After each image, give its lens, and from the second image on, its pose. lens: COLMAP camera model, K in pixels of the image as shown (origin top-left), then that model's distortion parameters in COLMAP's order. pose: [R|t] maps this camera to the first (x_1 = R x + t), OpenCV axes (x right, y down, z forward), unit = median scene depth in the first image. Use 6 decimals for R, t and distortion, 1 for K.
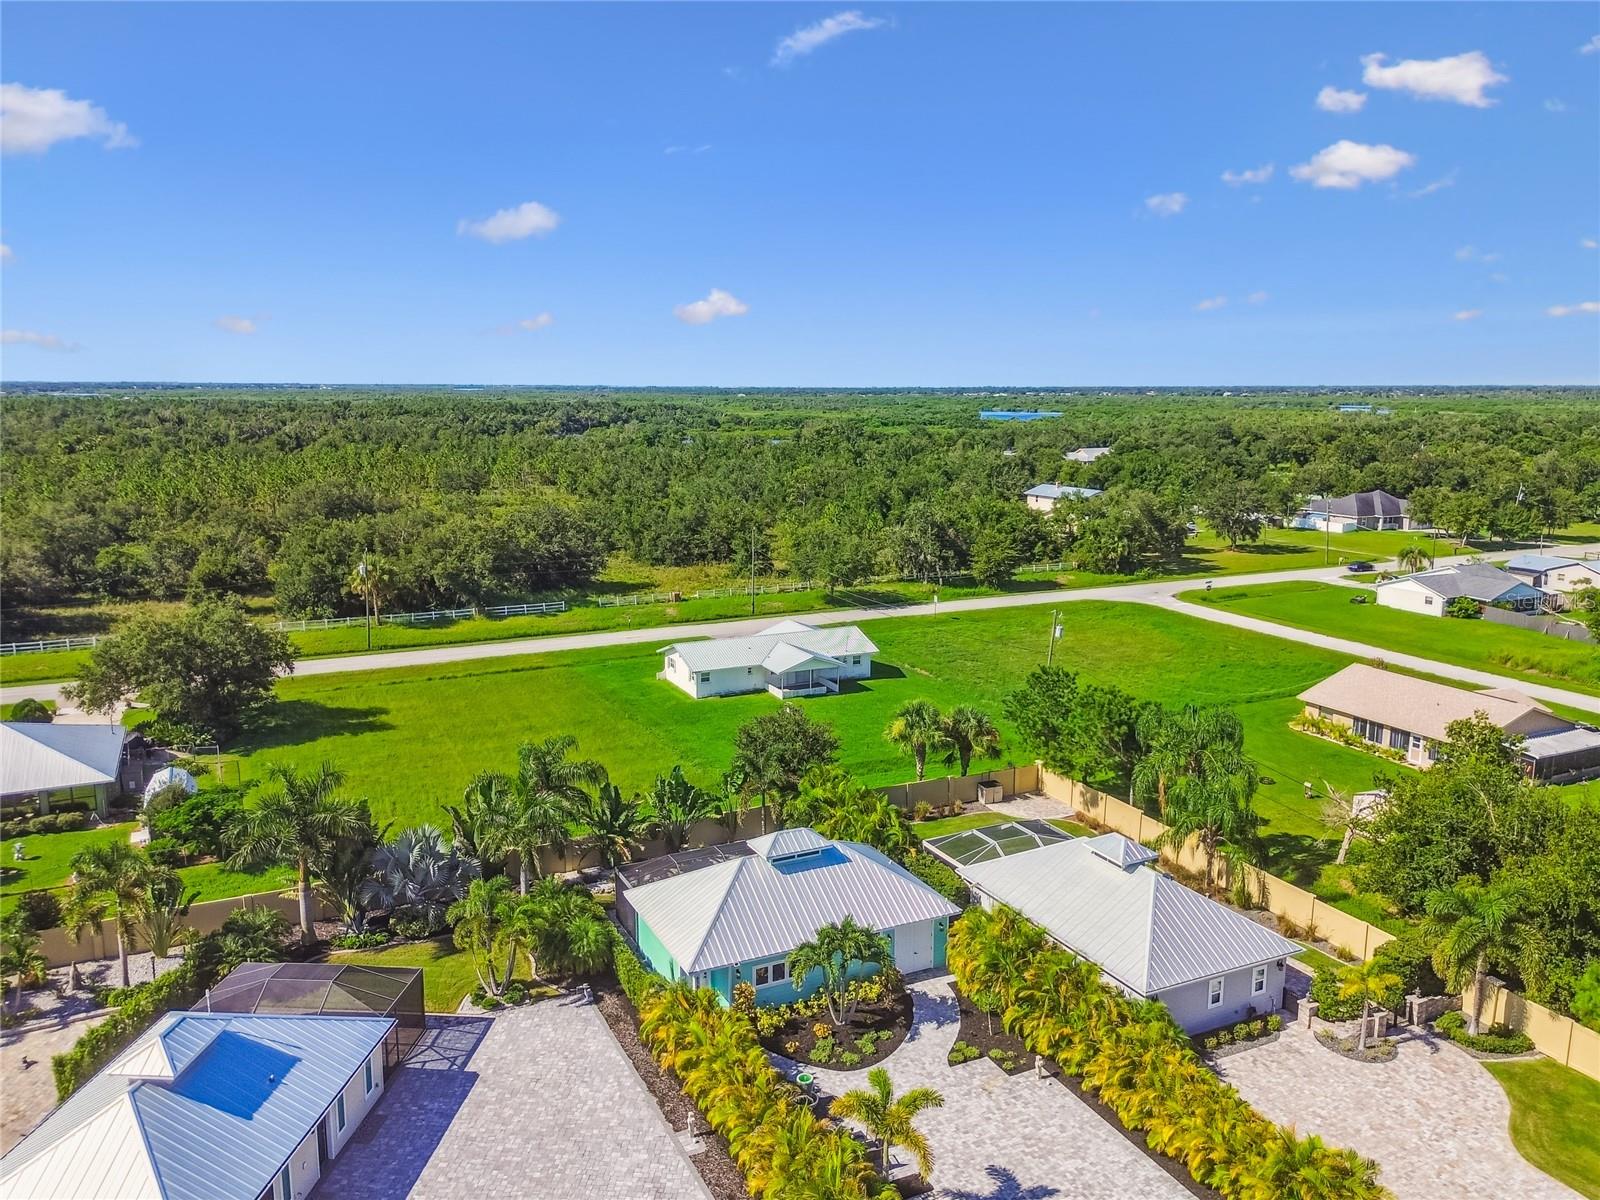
lens RADIAL K [[1170.6, 0, 800.0], [0, 1170.6, 600.0], [0, 0, 1]] dist [0.086196, -0.096749]
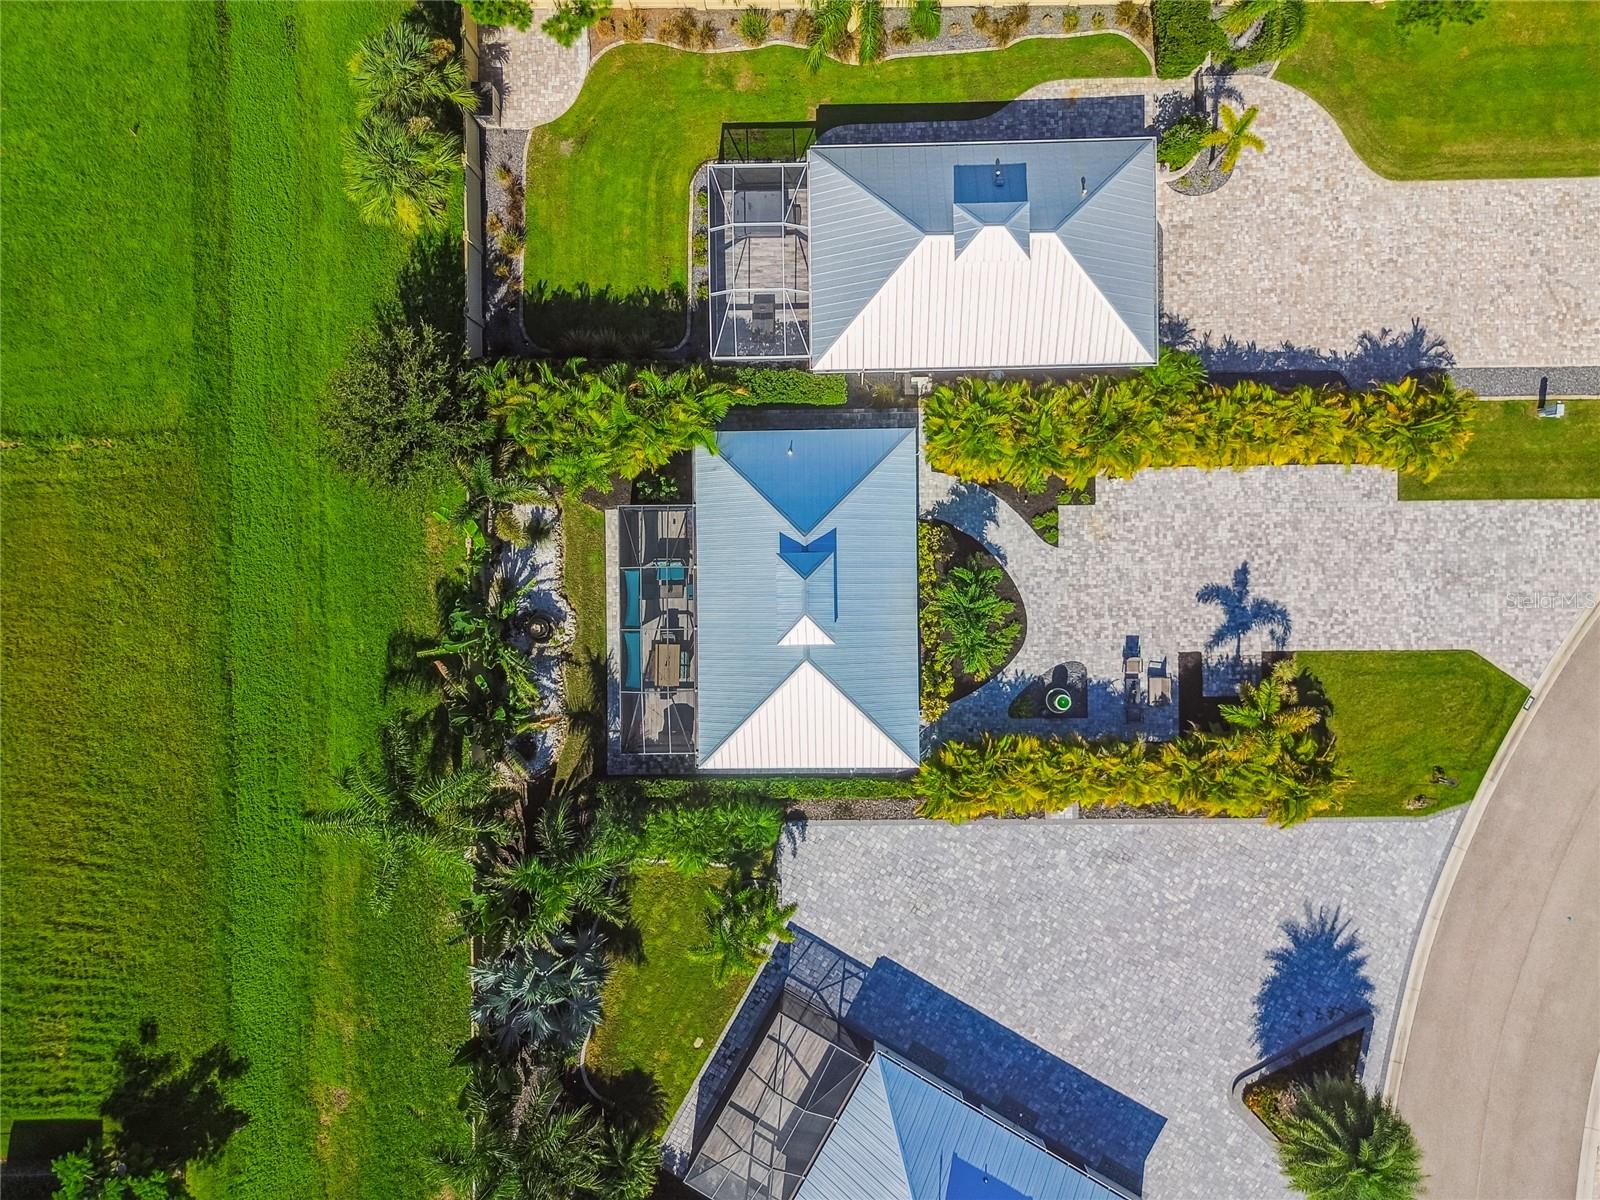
lens RADIAL K [[1163.2, 0, 799.9], [0, 1163.2, 595.7], [0, 0, 1]] dist [0.083963, -0.099097]
pose [[0.430065, -0.902750, -0.009263, -0.000706], [0.187016, 0.079046, 0.979171, -0.433425], [-0.883215, -0.422840, 0.202824, 0.641521]]
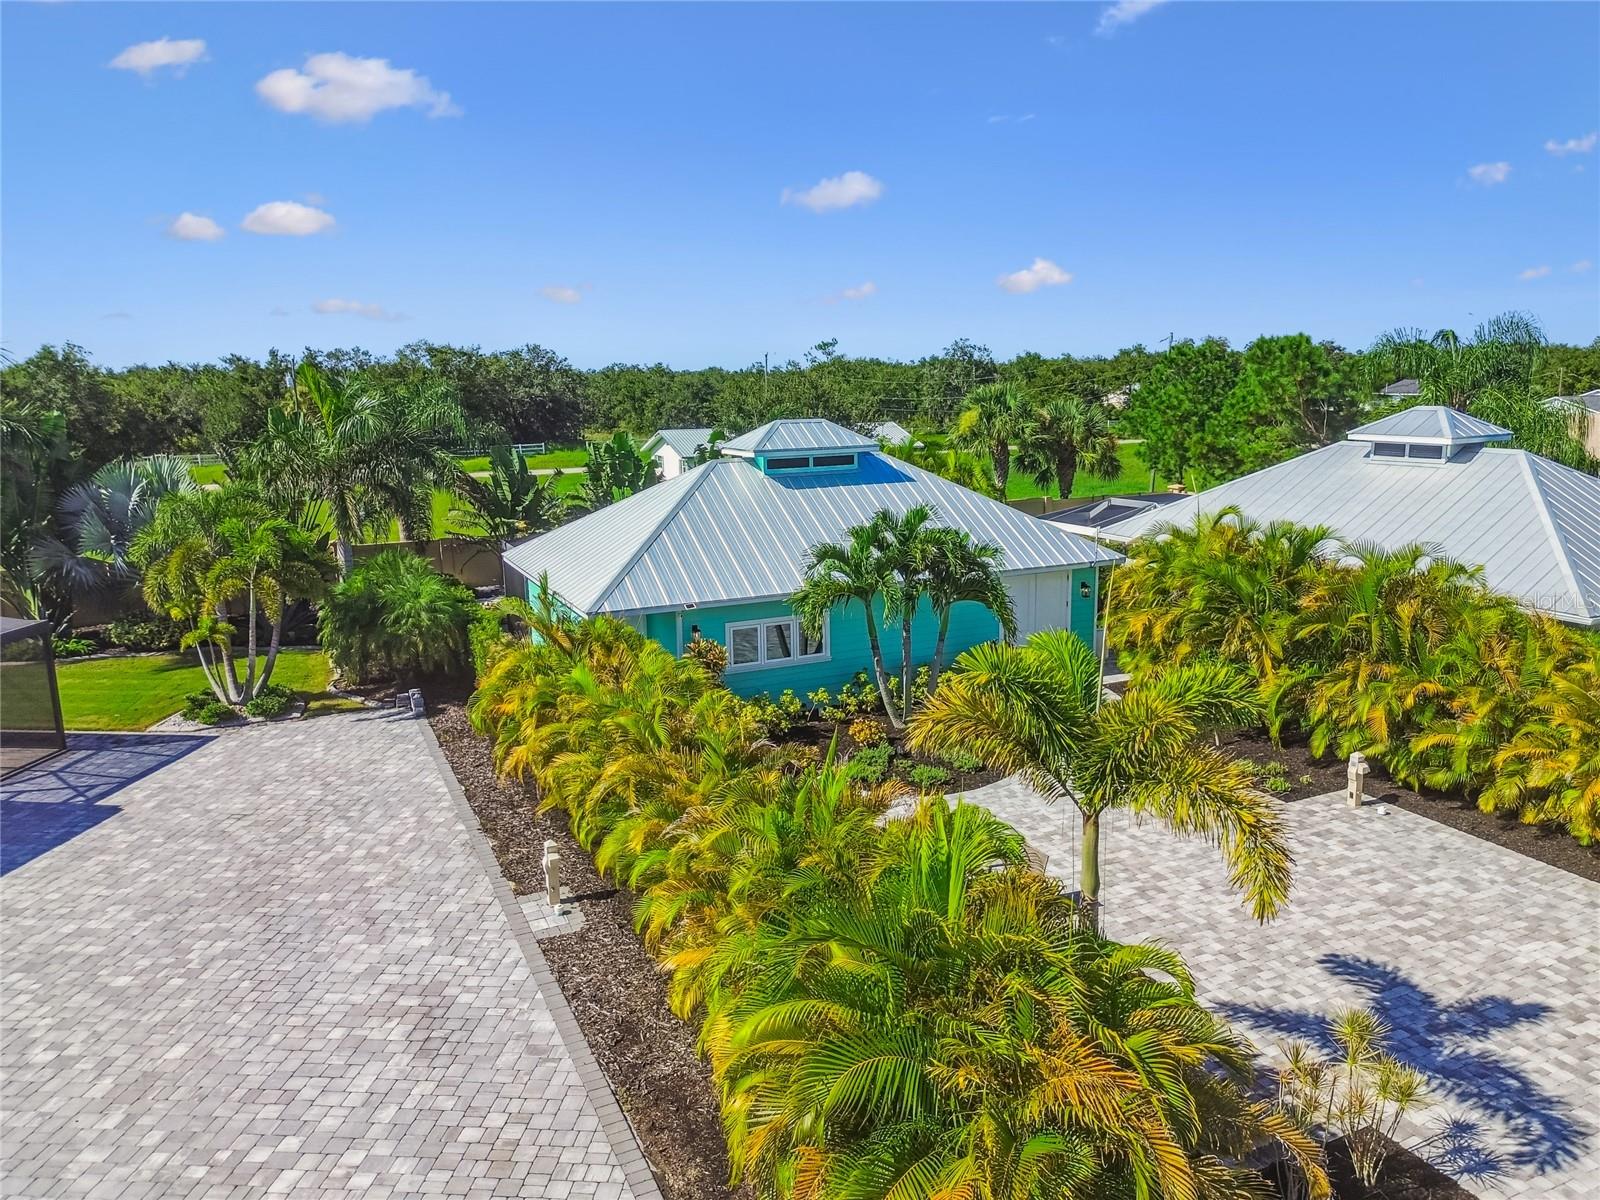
lens RADIAL K [[1135.6, 0, 802.8], [0, 1135.6, 588.8], [0, 0, 1]] dist [0.055913, -0.043425]
pose [[0.999705, -0.013226, -0.020356, 0.001754], [0.013393, 0.999878, 0.008082, 0.204246], [0.020247, -0.008352, 0.999760, 0.364588]]
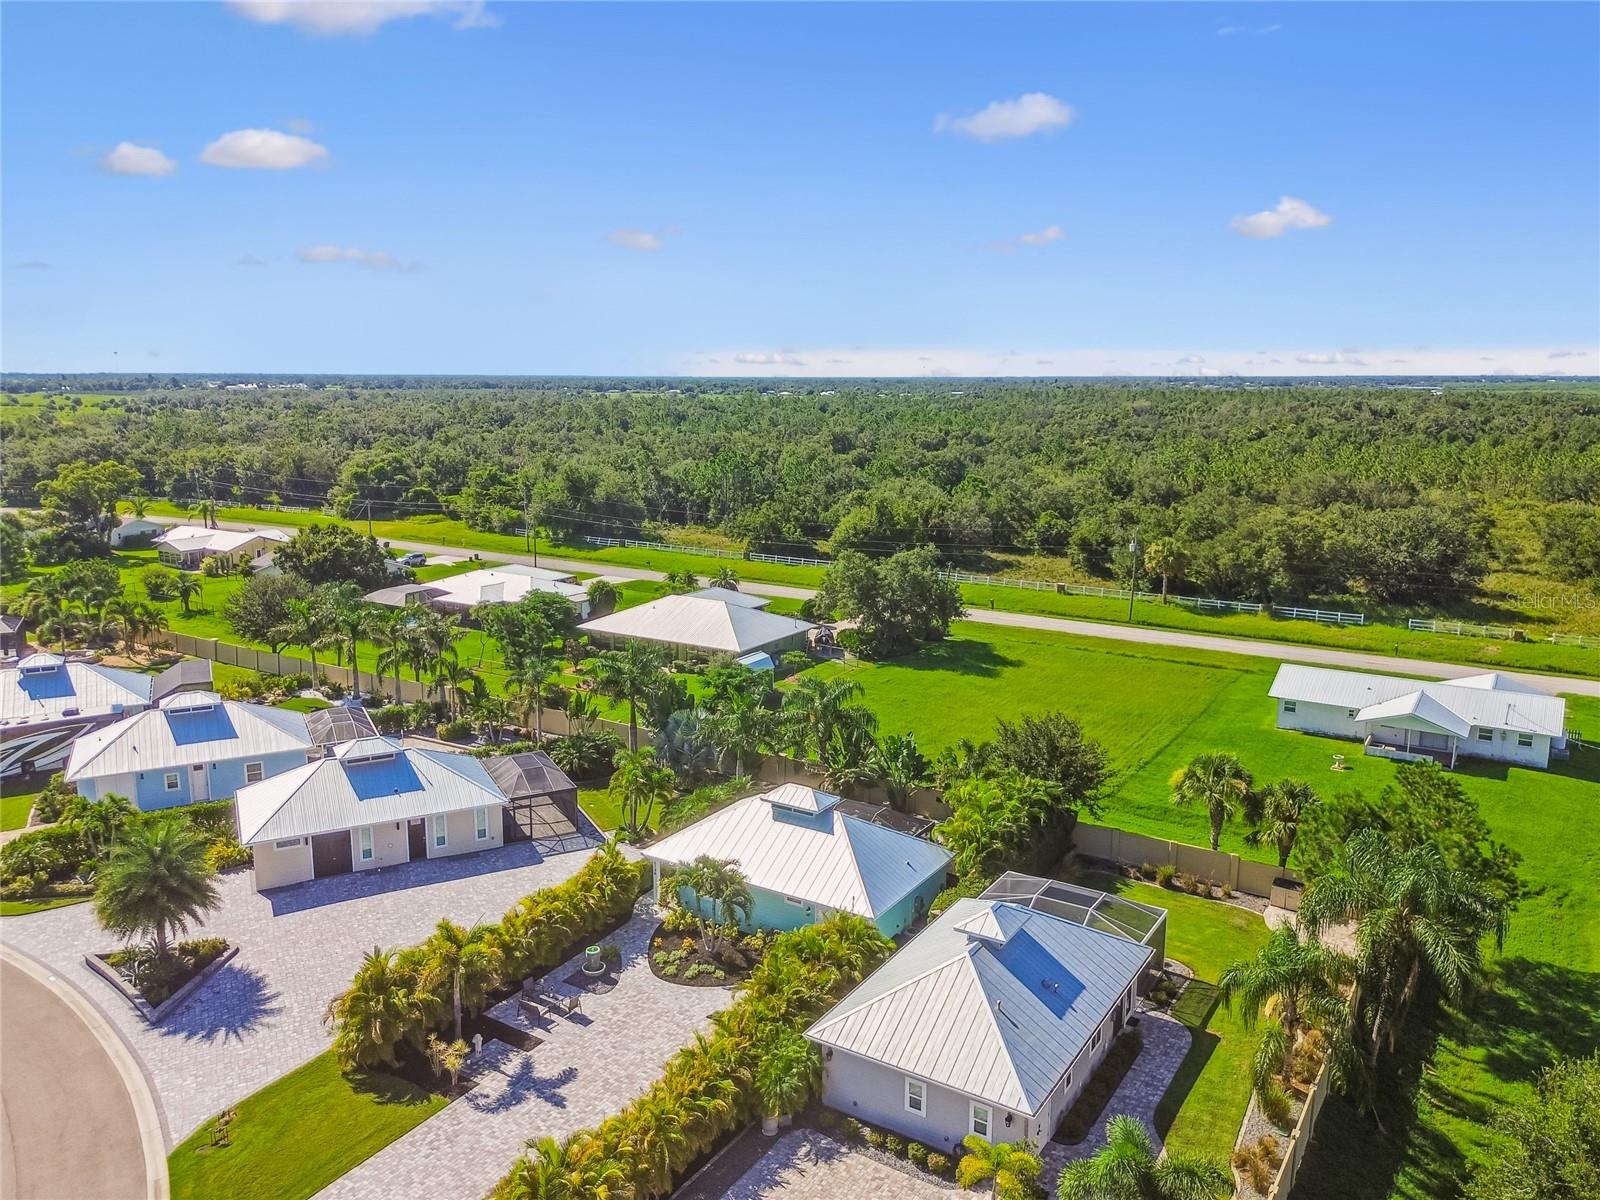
lens RADIAL K [[1163.2, 0, 799.9], [0, 1163.2, 595.7], [0, 0, 1]] dist [0.083963, -0.099097]
pose [[0.521533, 0.156844, -0.838691, 0.649571], [-0.153918, 0.984128, 0.088329, -0.052229], [0.839233, 0.083023, 0.537397, 0.314754]]
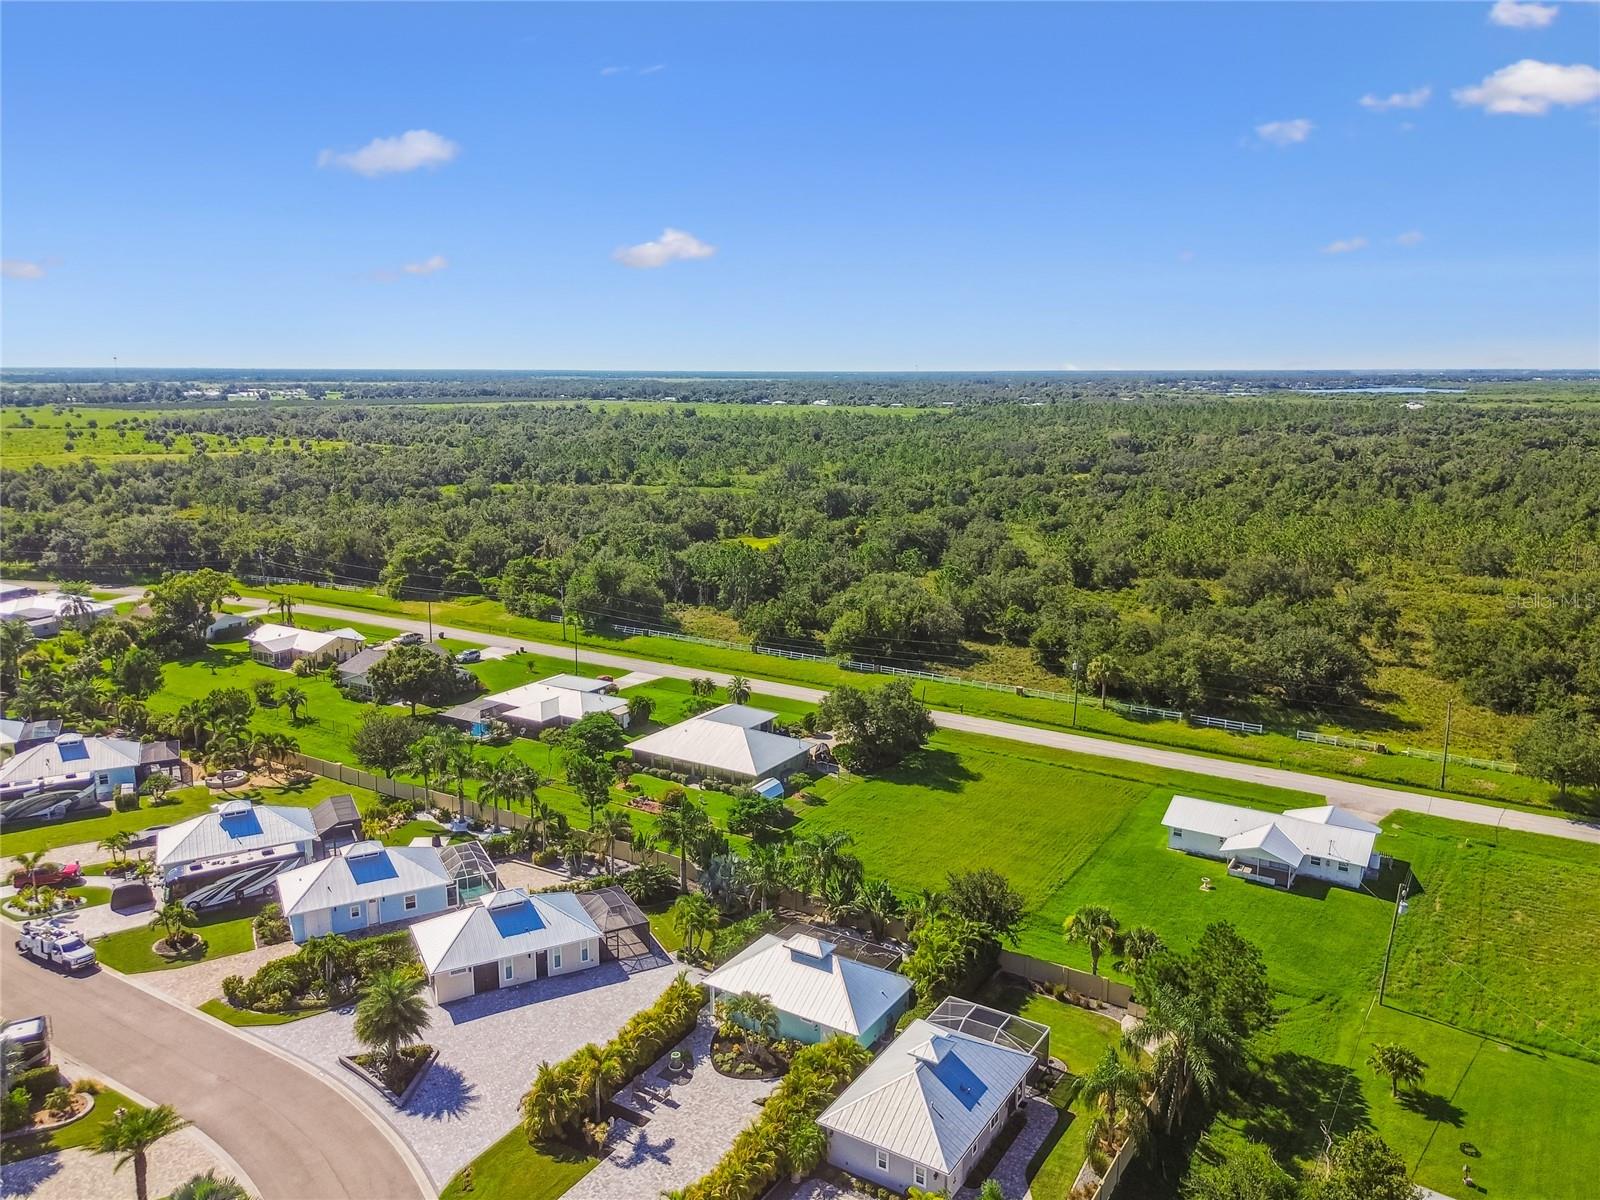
lens RADIAL K [[1157.3, 0, 800.0], [0, 1157.3, 600.0], [0, 0, 1]] dist [0.084858, -0.116968]
pose [[0.526415, 0.161356, -0.834776, 0.927667], [-0.152894, 0.983786, 0.093742, -0.300491], [0.836367, 0.078285, 0.542551, 0.077463]]
